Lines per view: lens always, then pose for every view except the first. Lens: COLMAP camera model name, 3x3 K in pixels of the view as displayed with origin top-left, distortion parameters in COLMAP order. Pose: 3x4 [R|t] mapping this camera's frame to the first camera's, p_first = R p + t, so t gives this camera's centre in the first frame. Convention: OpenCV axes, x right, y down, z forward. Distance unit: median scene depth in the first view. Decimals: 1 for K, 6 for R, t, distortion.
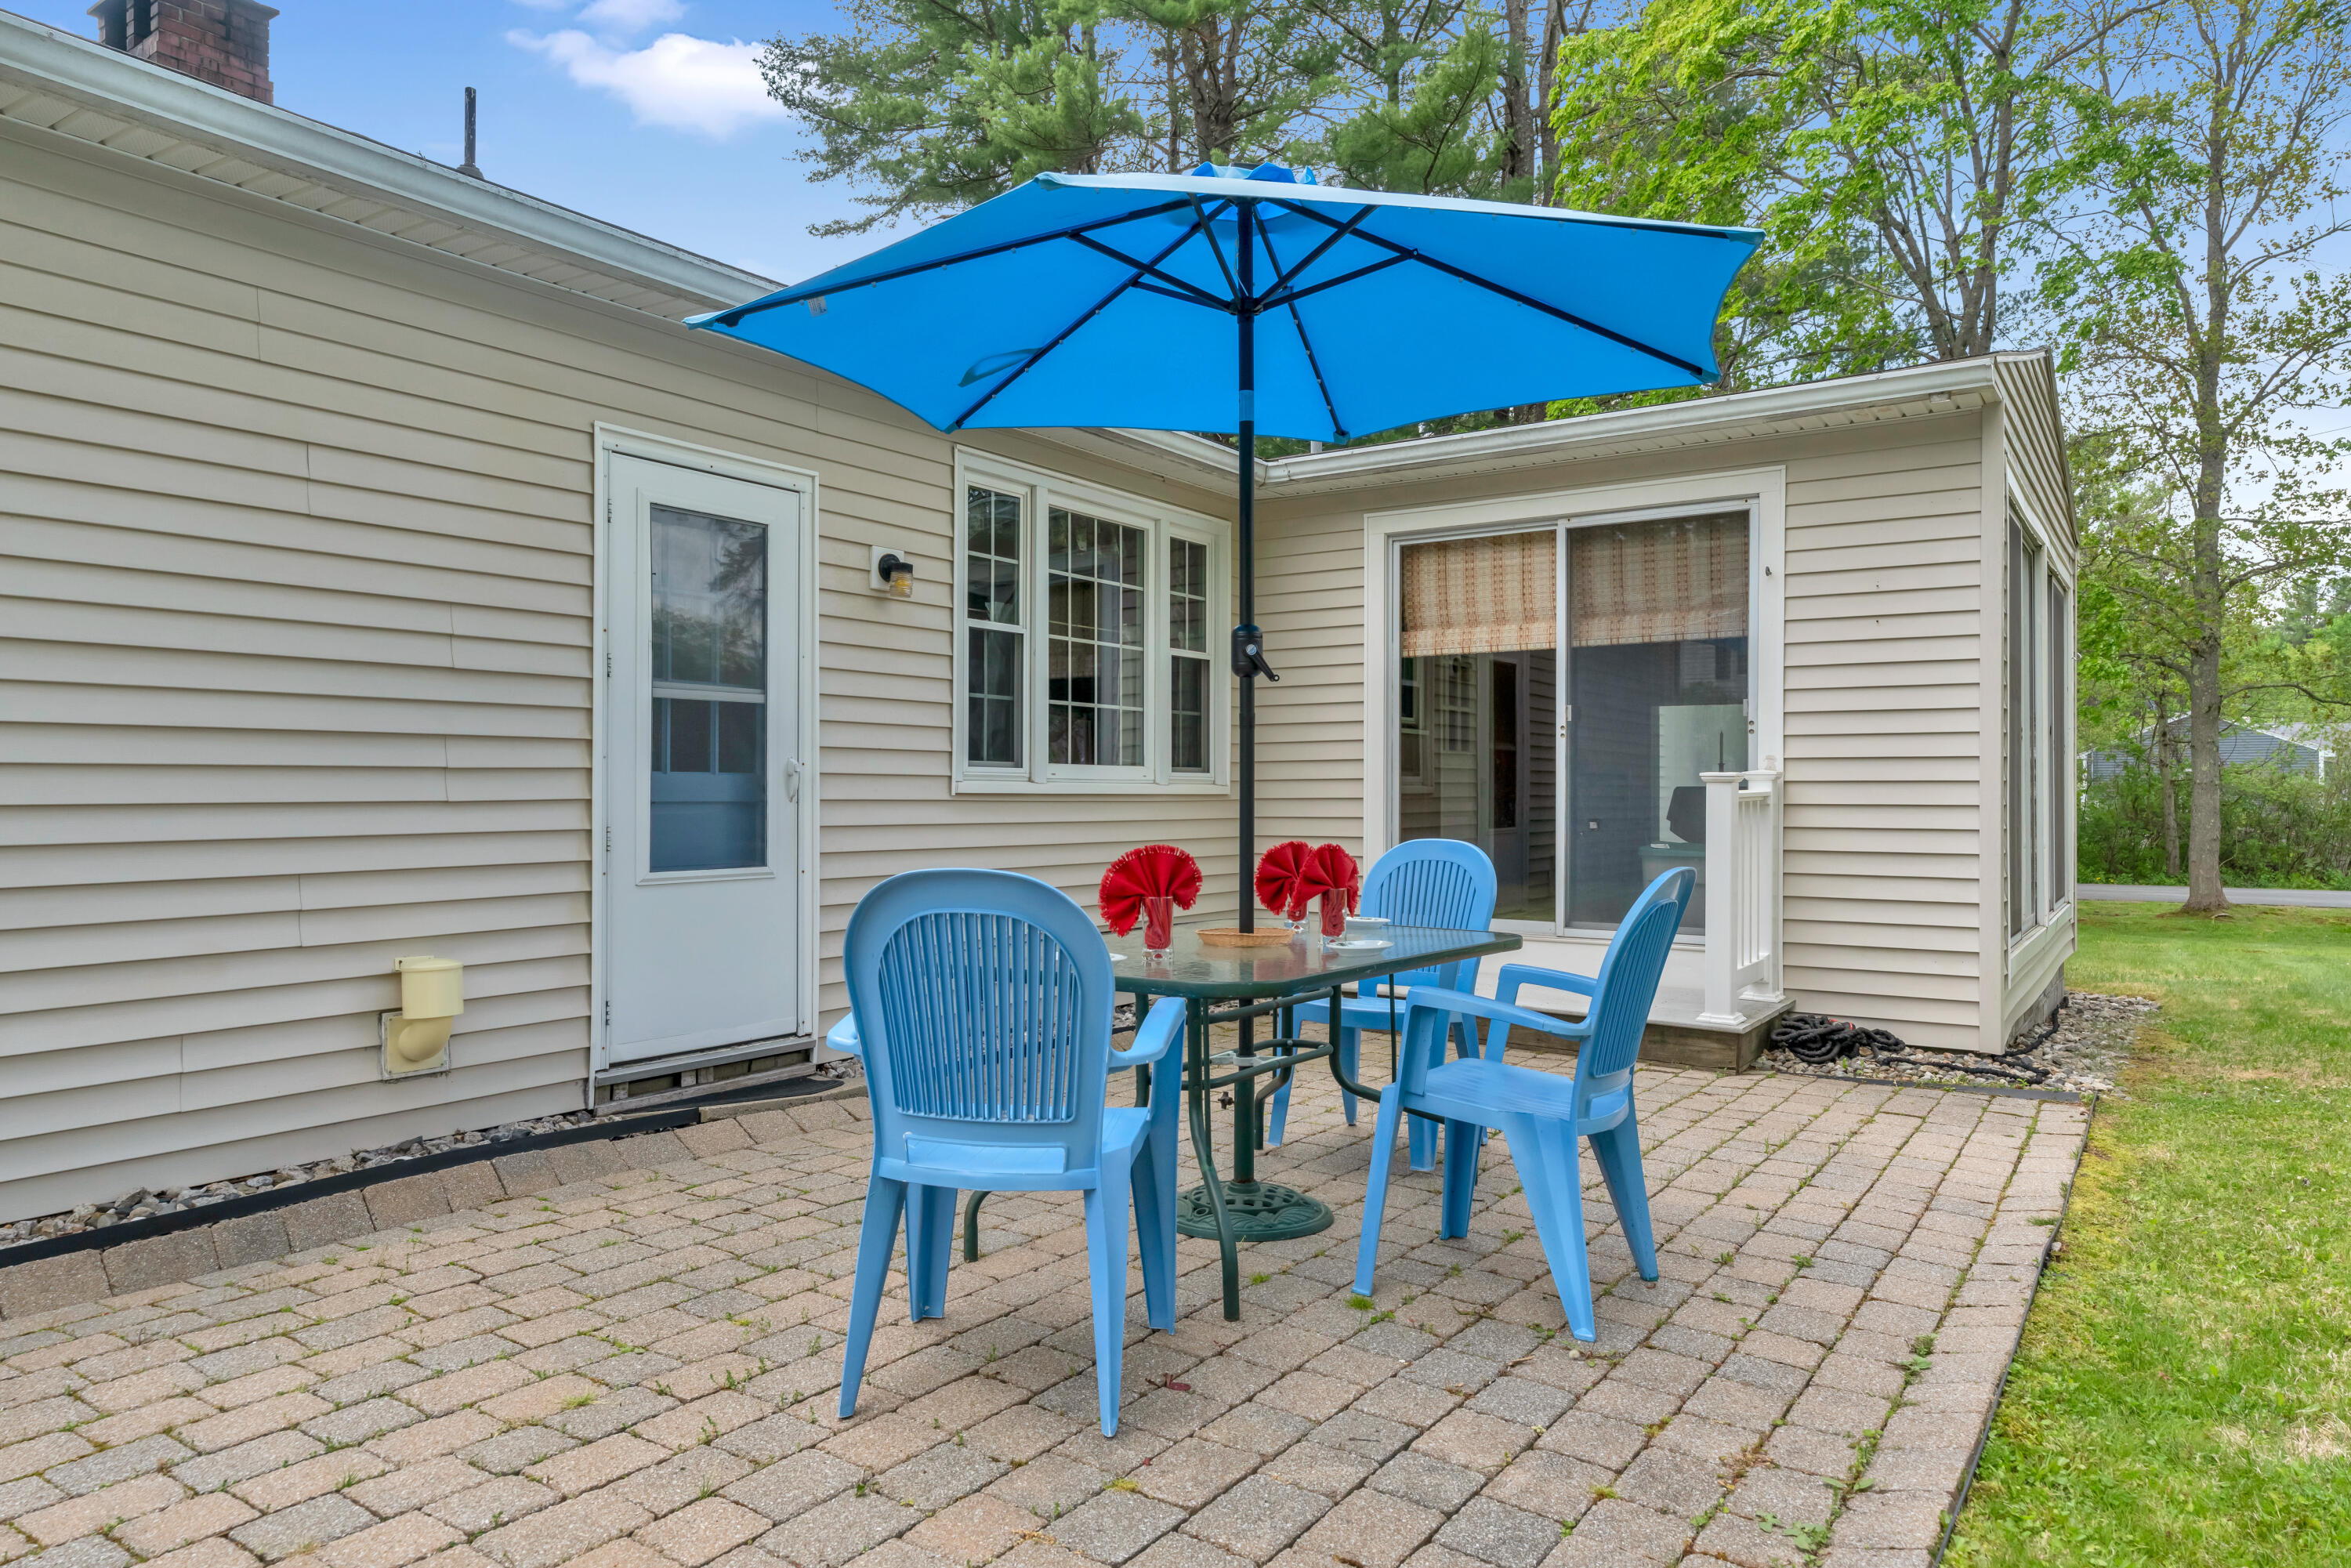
lens RADIAL K [[1457.4, 0, 1175.5], [0, 1457.4, 784.0], [0, 0, 1]] dist [0.003395, 0.001847]
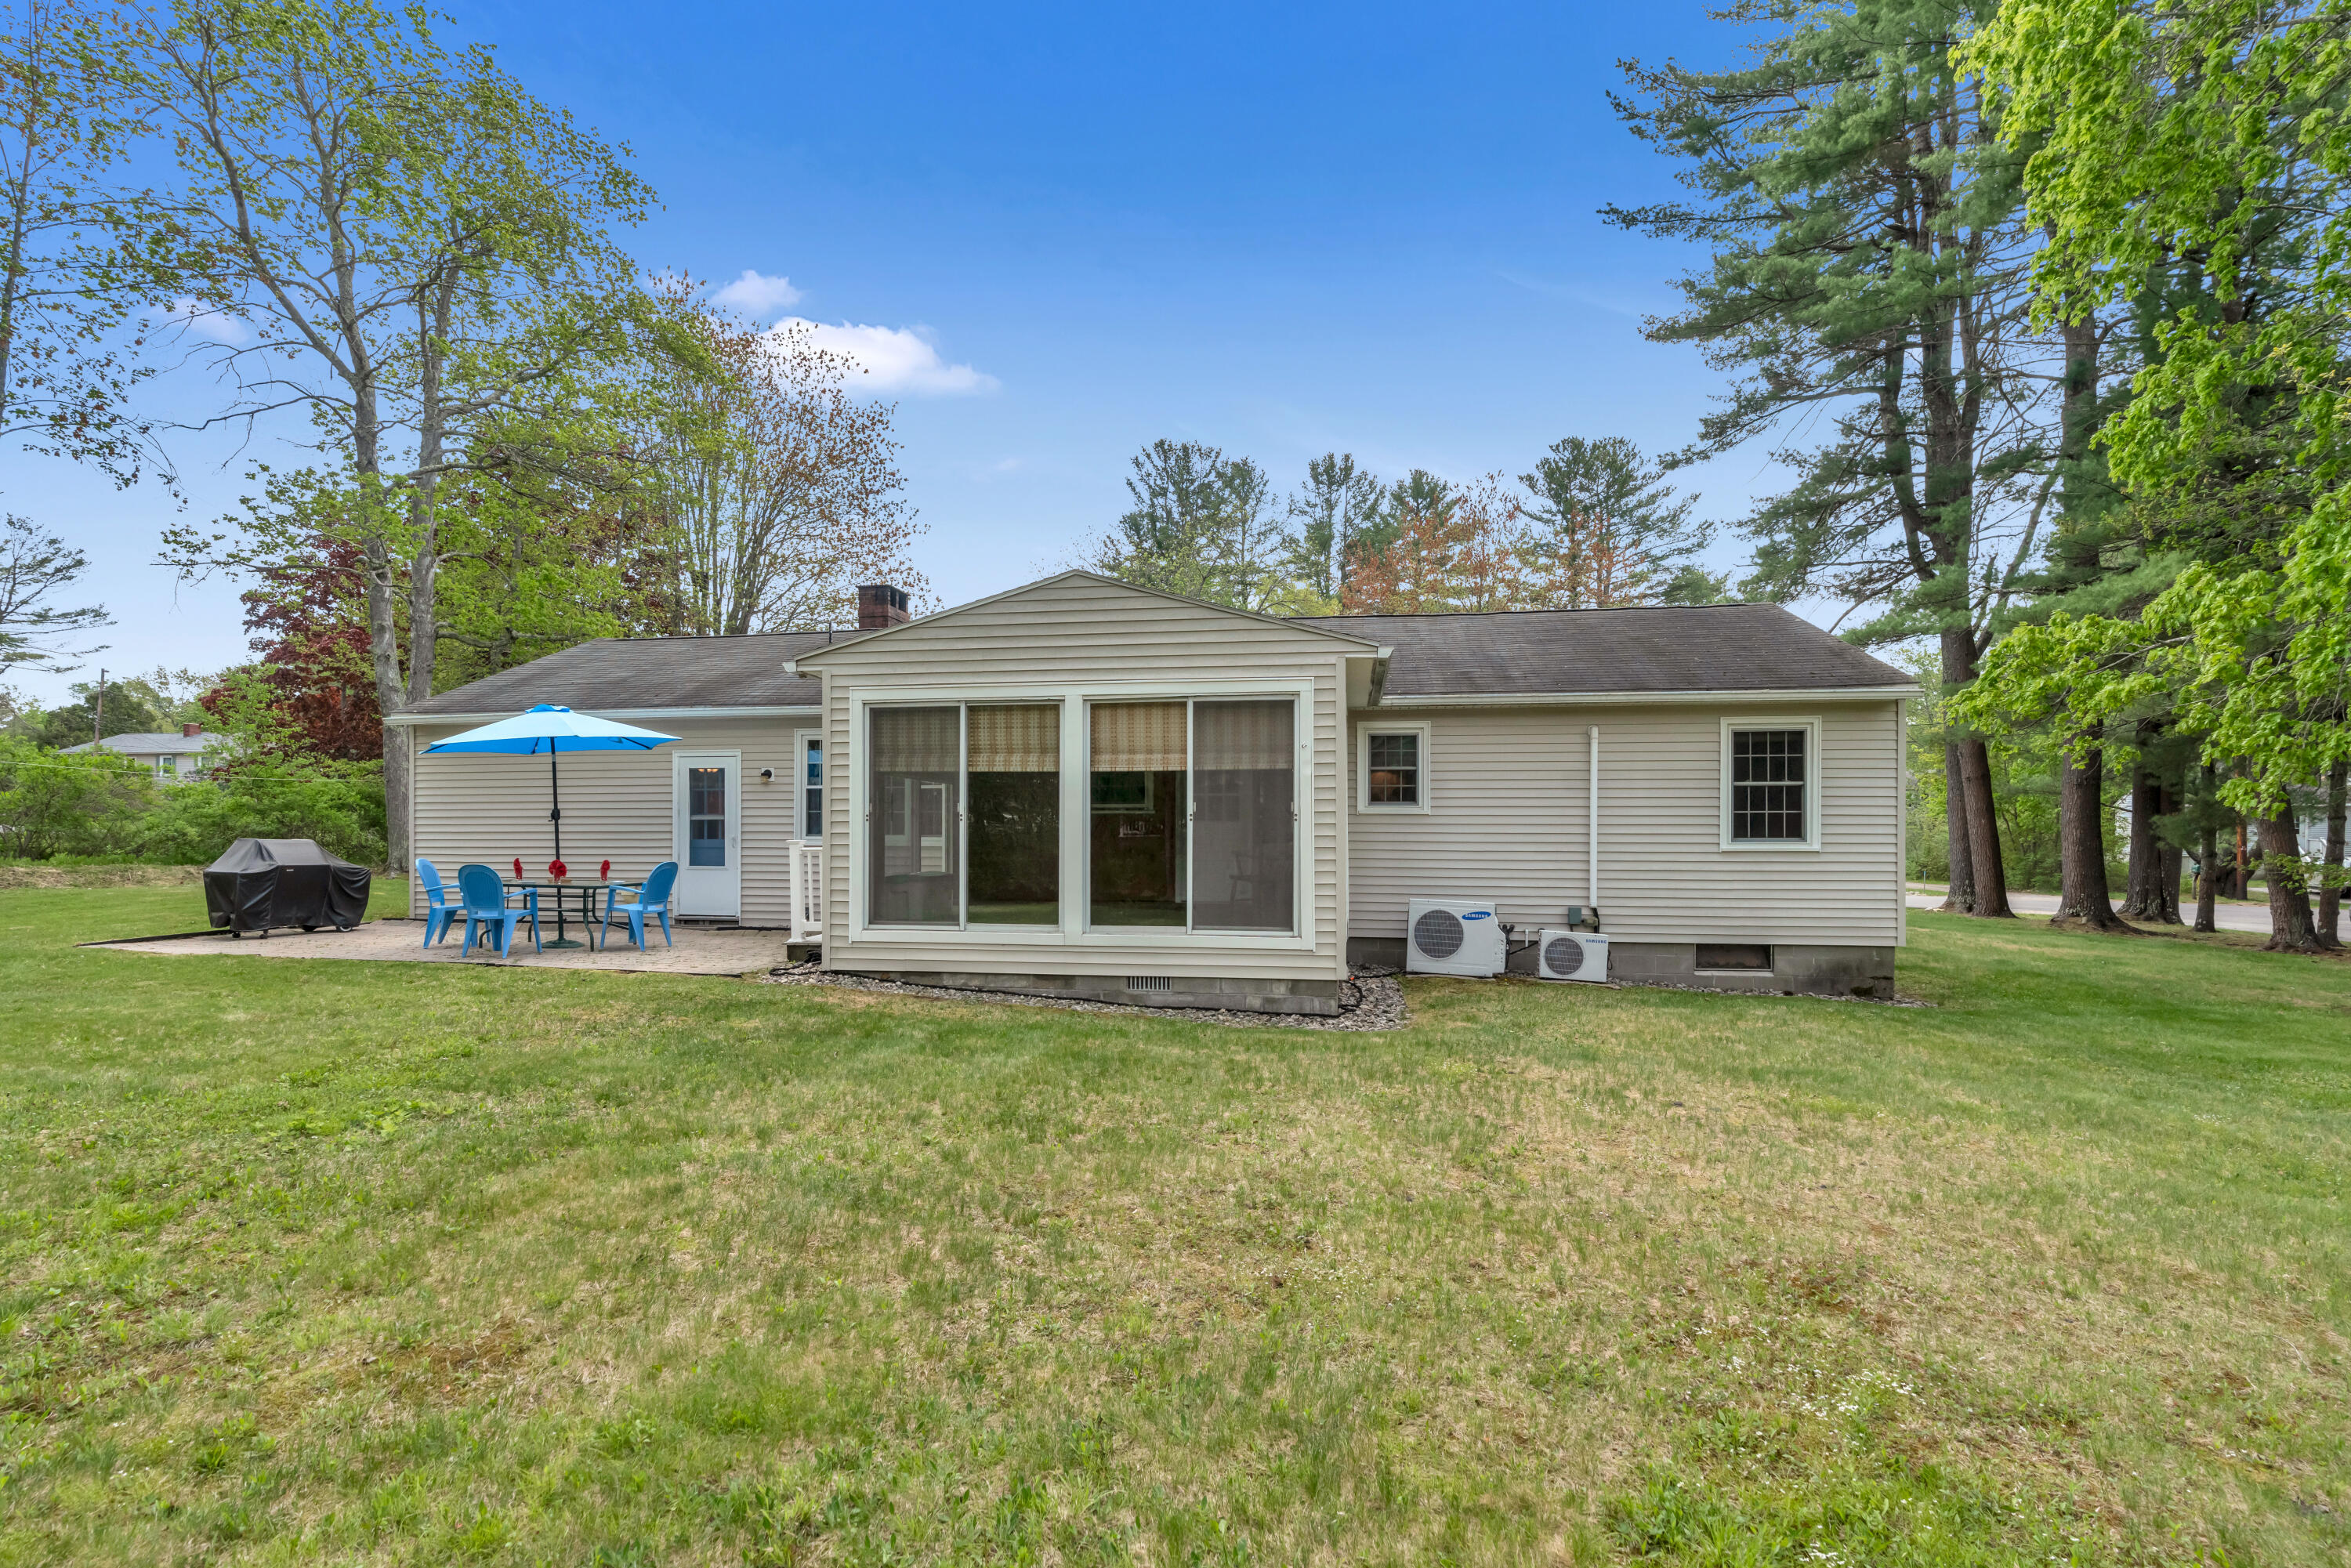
lens RADIAL K [[1039.9, 0, 1180.1], [0, 1039.9, 822.9], [0, 0, 1]] dist [-0.000905, -0.000059]
pose [[0.454433, -0.010334, -0.890721, 2.046947], [0.010905, 0.999922, -0.006037, -0.018283], [0.890714, -0.006970, 0.454510, 0.719516]]
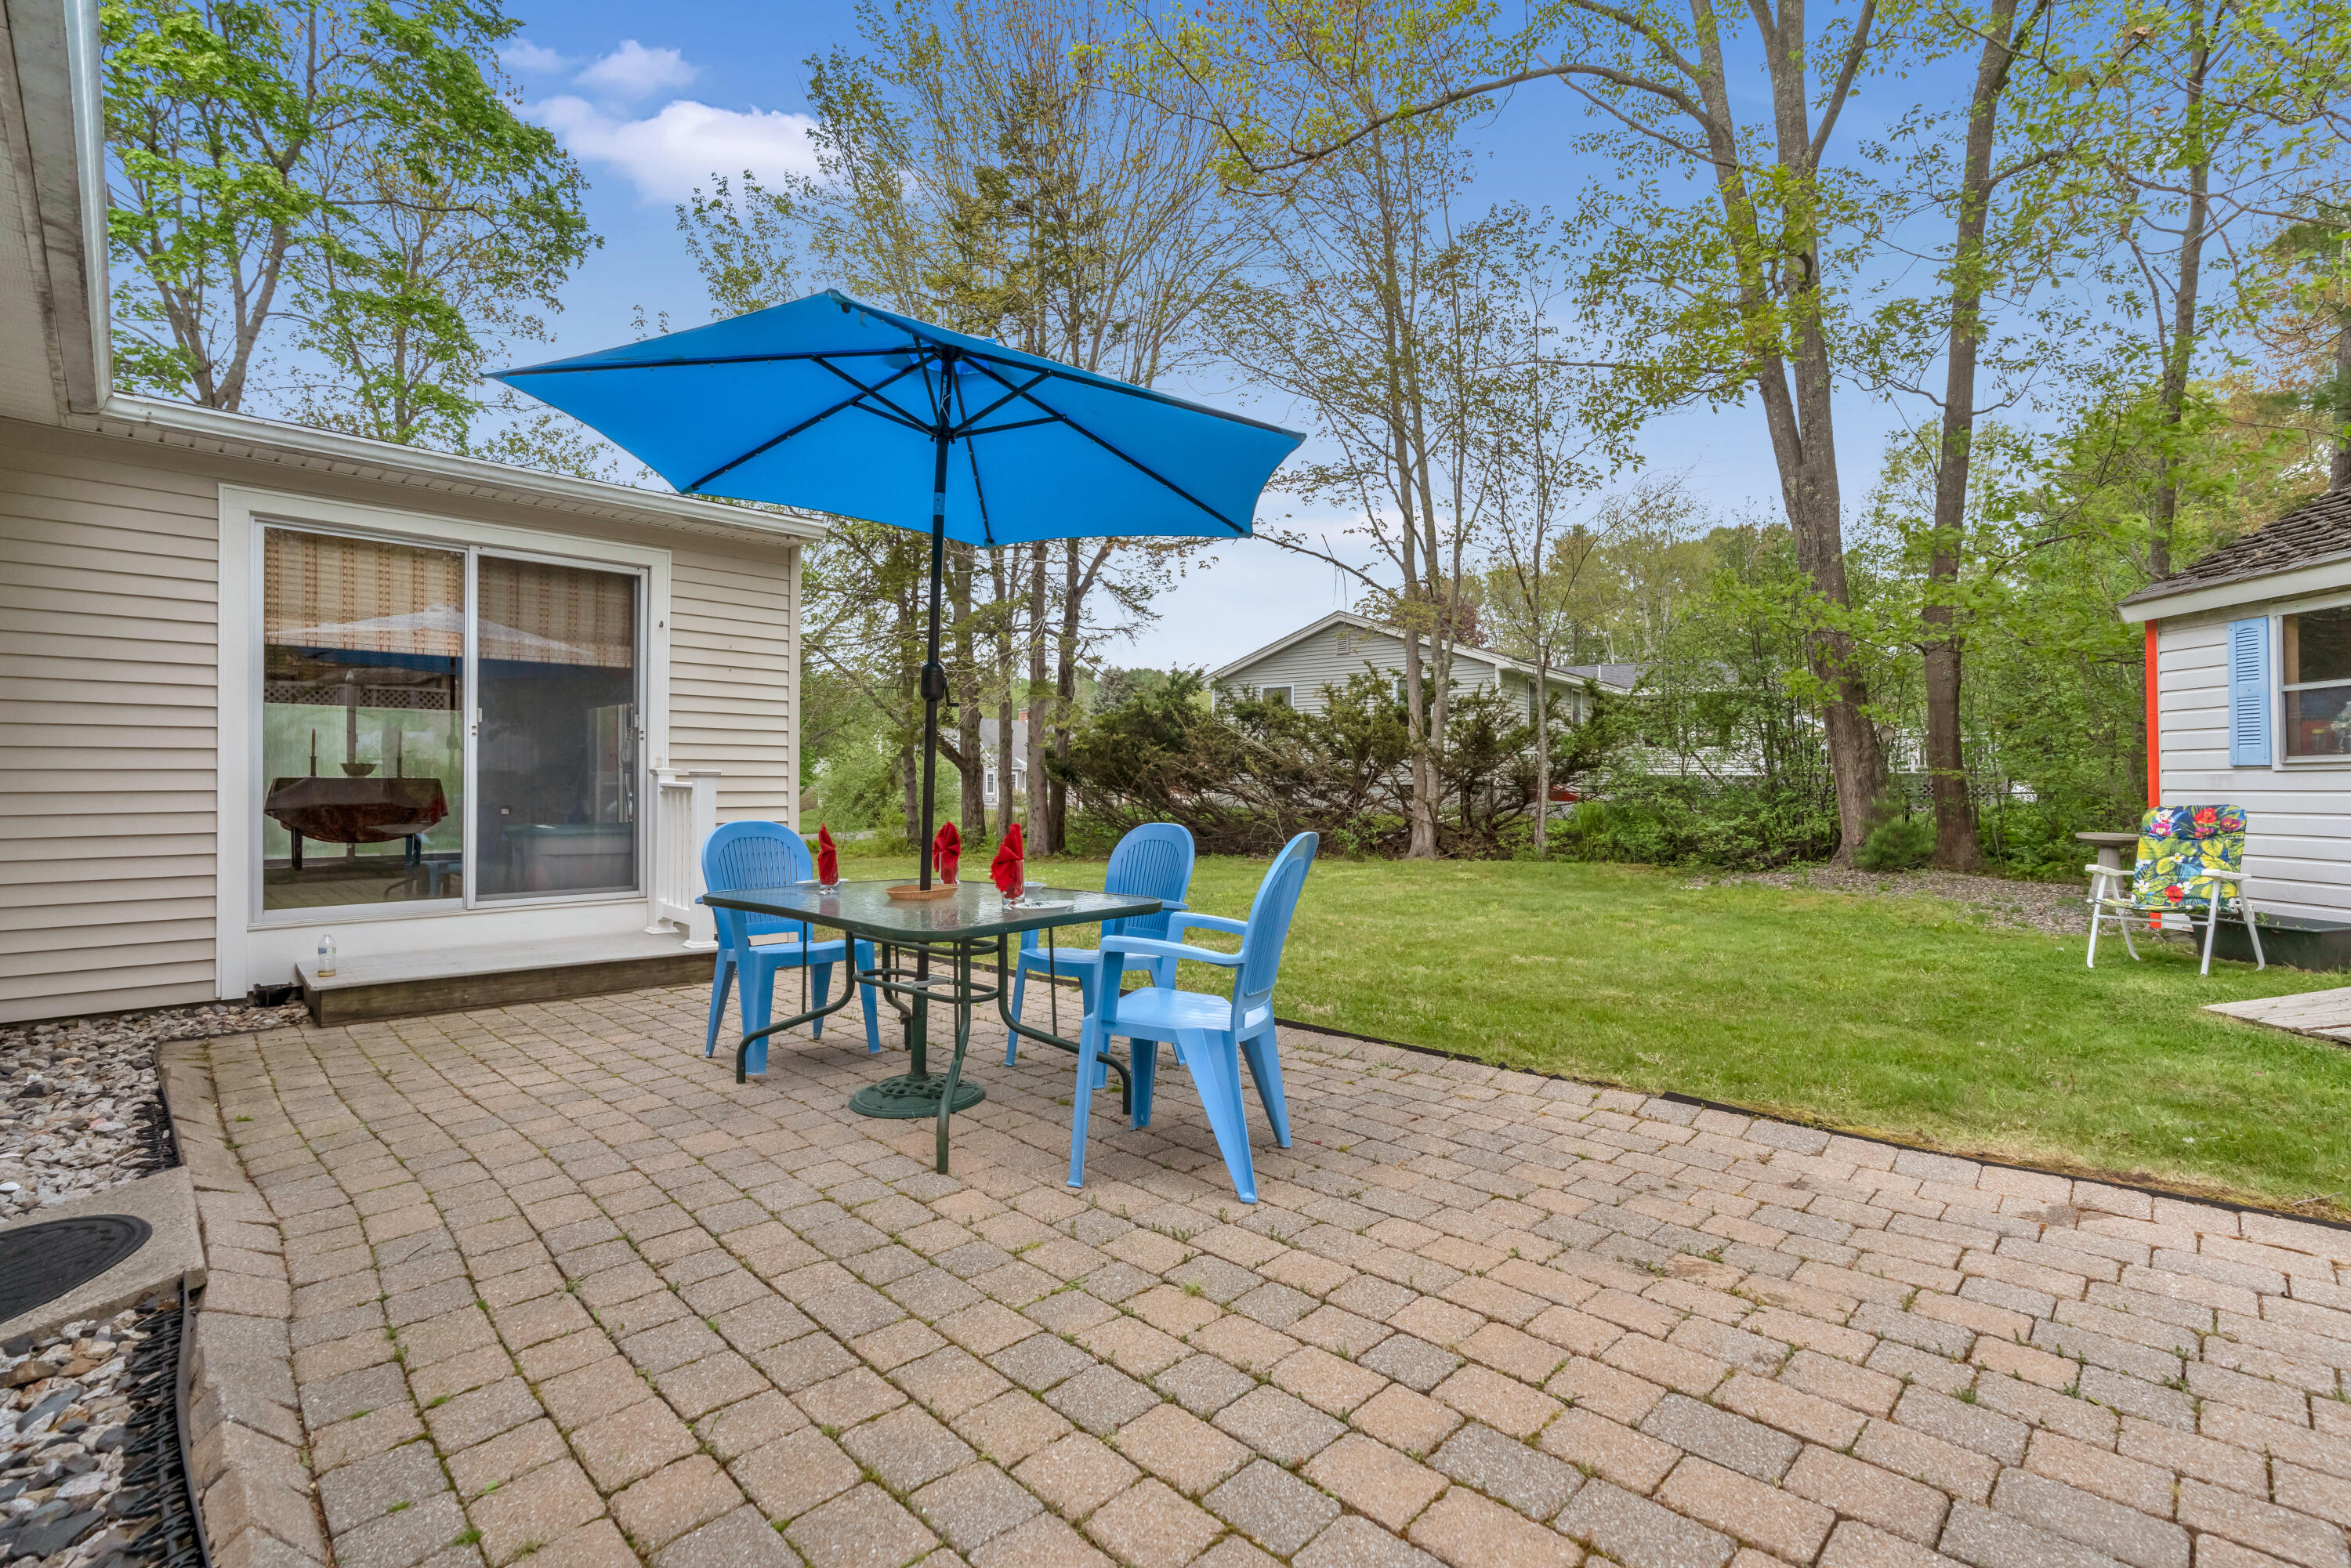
lens RADIAL K [[1089.2, 0, 1149.9], [0, 1089.2, 781.1], [0, 0, 1]] dist [-0.018091, -0.000173]
pose [[0.173001, 0.000929, 0.984921, -0.529432], [-0.007527, 0.999972, 0.000379, -0.000650], [-0.984893, -0.007479, 0.173003, 0.357516]]
